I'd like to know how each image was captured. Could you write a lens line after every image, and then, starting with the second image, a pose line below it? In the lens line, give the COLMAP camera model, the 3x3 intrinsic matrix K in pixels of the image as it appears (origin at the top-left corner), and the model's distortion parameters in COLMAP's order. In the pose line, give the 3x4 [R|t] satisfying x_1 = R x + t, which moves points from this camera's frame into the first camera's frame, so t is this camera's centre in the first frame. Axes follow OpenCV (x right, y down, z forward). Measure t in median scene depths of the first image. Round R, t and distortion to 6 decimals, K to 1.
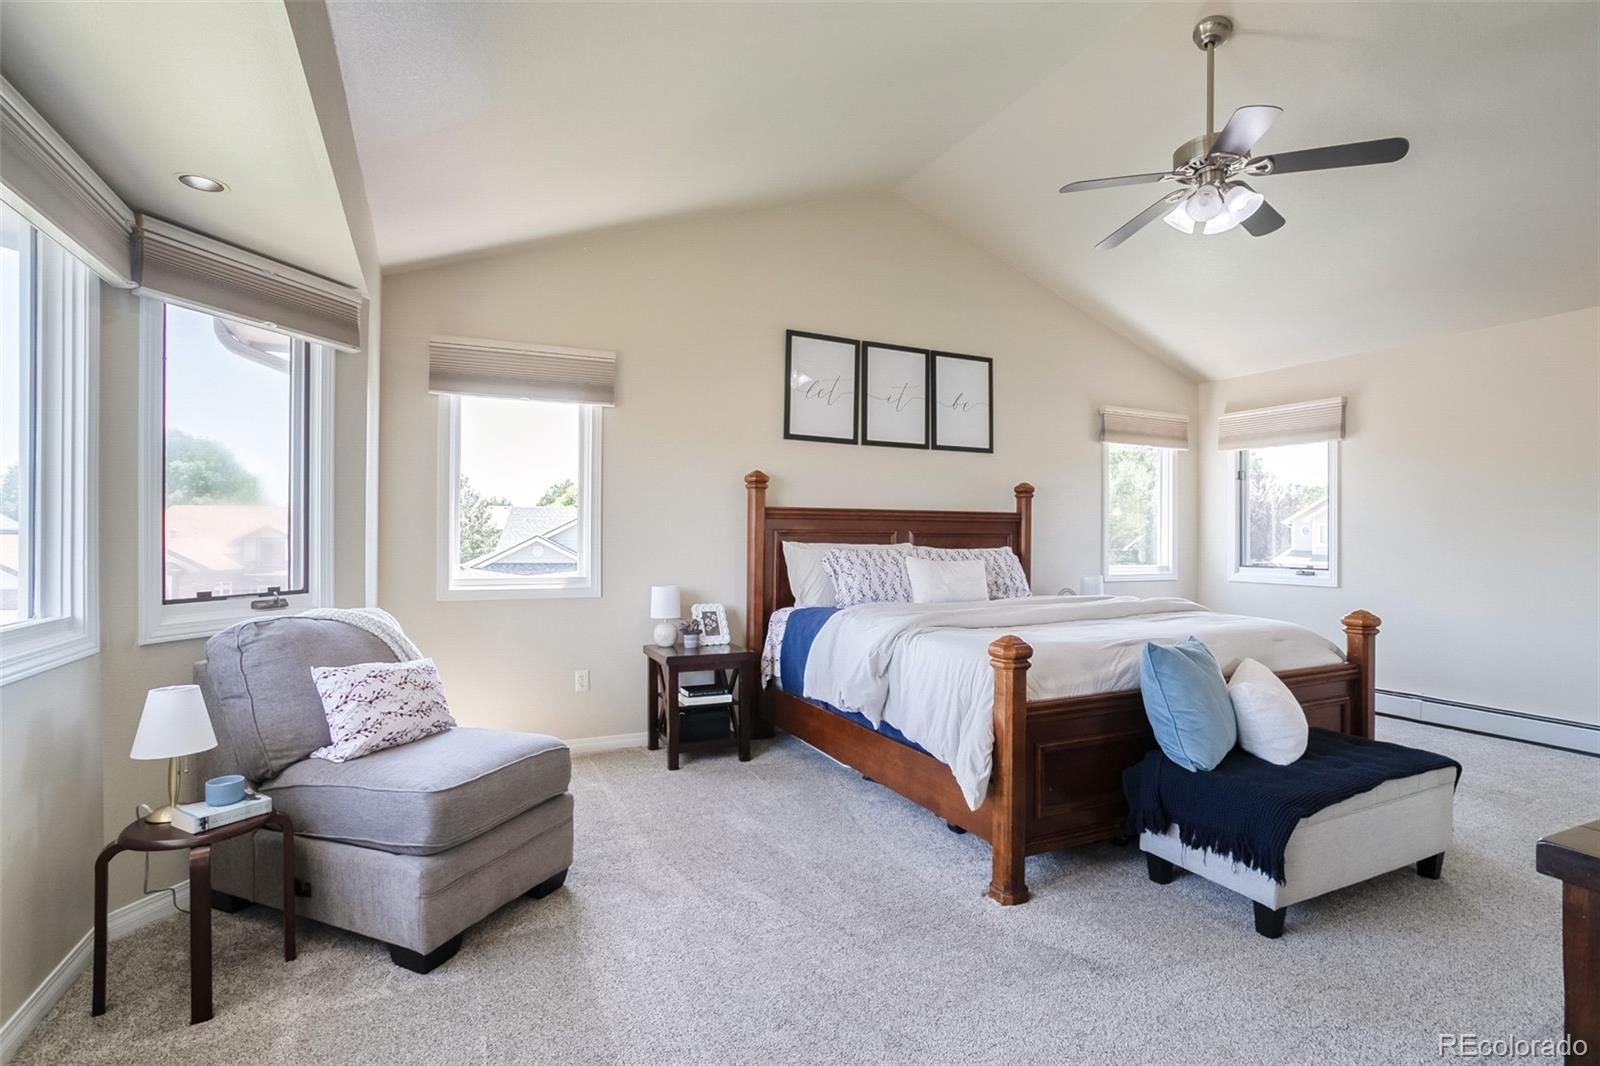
lens RADIAL K [[770.4, 0, 802.8], [0, 770.4, 532.3], [0, 0, 1]] dist [-0.031585, 0.010938]
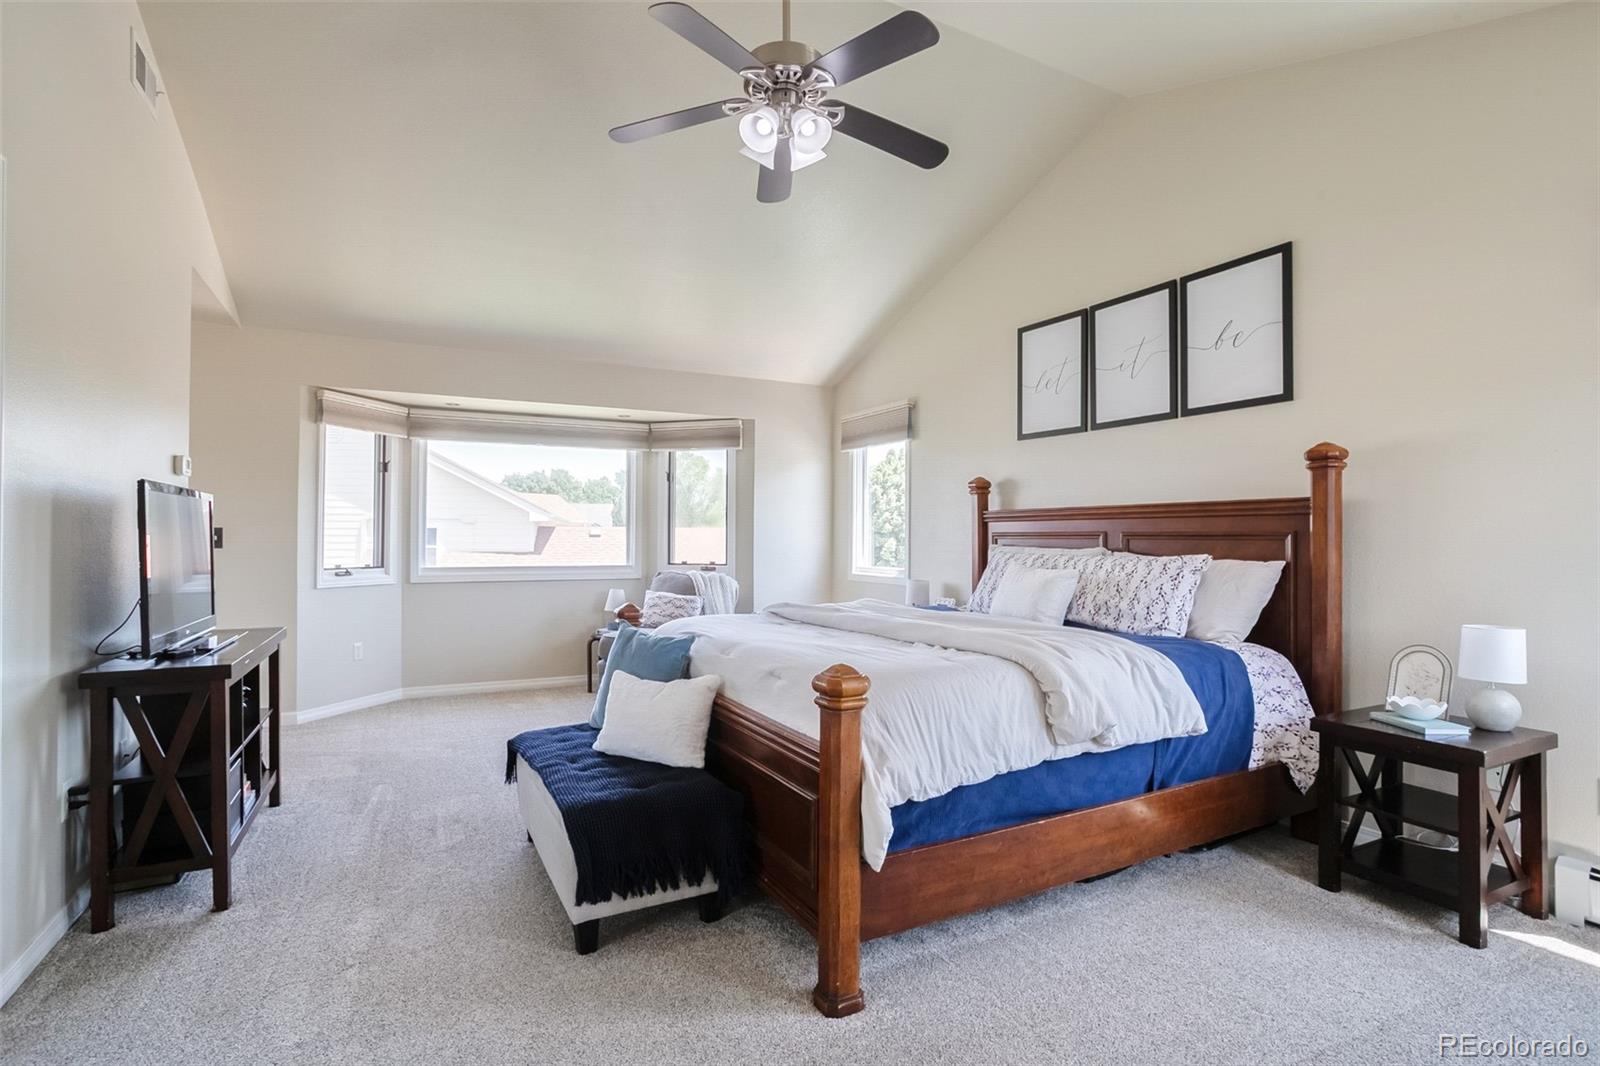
lens RADIAL K [[770.4, 0, 790.9], [0, 770.4, 533.2], [0, 0, 1]] dist [-0.031585, 0.010938]
pose [[0.039742, -0.010218, -0.999158, 0.994170], [0.003768, 0.999942, -0.010076, 0.006864], [0.999203, -0.003365, 0.039778, 0.704675]]
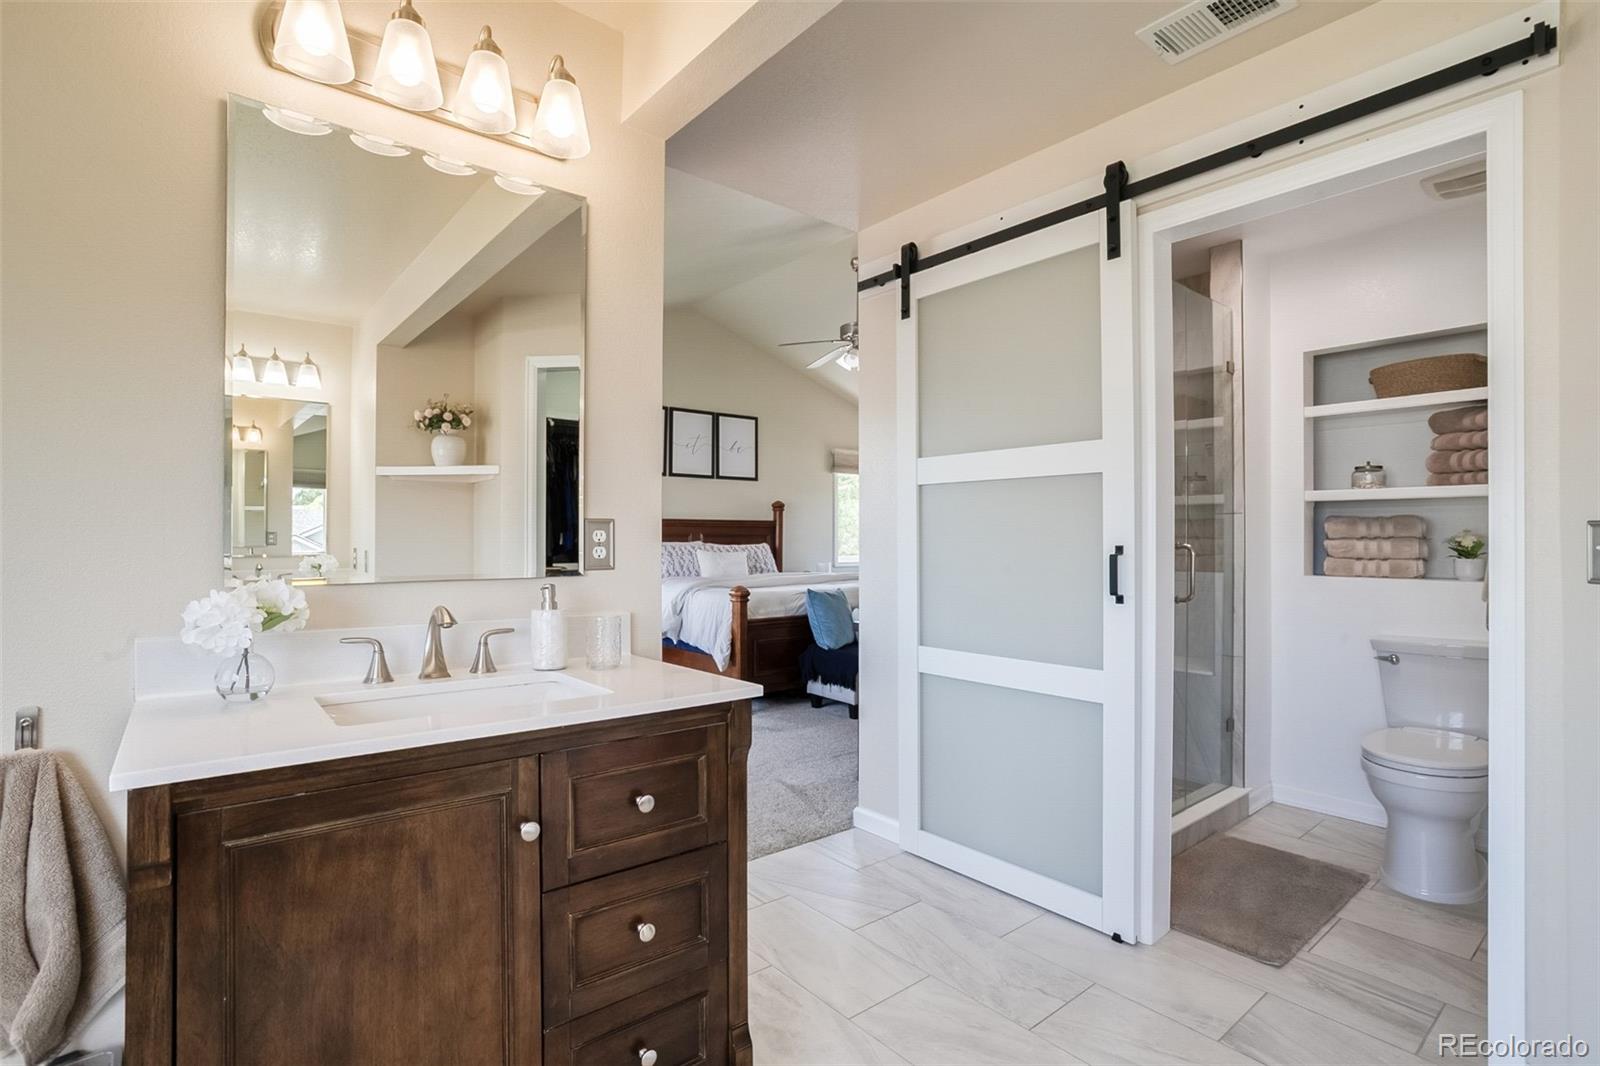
lens RADIAL K [[770.4, 0, 800.5], [0, 770.4, 531.5], [0, 0, 1]] dist [-0.031585, 0.010938]
pose [[0.971765, -0.001537, 0.235945, -0.031290], [0.001276, 0.999998, 0.001258, -0.007297], [-0.235947, -0.000921, 0.971766, -0.576690]]
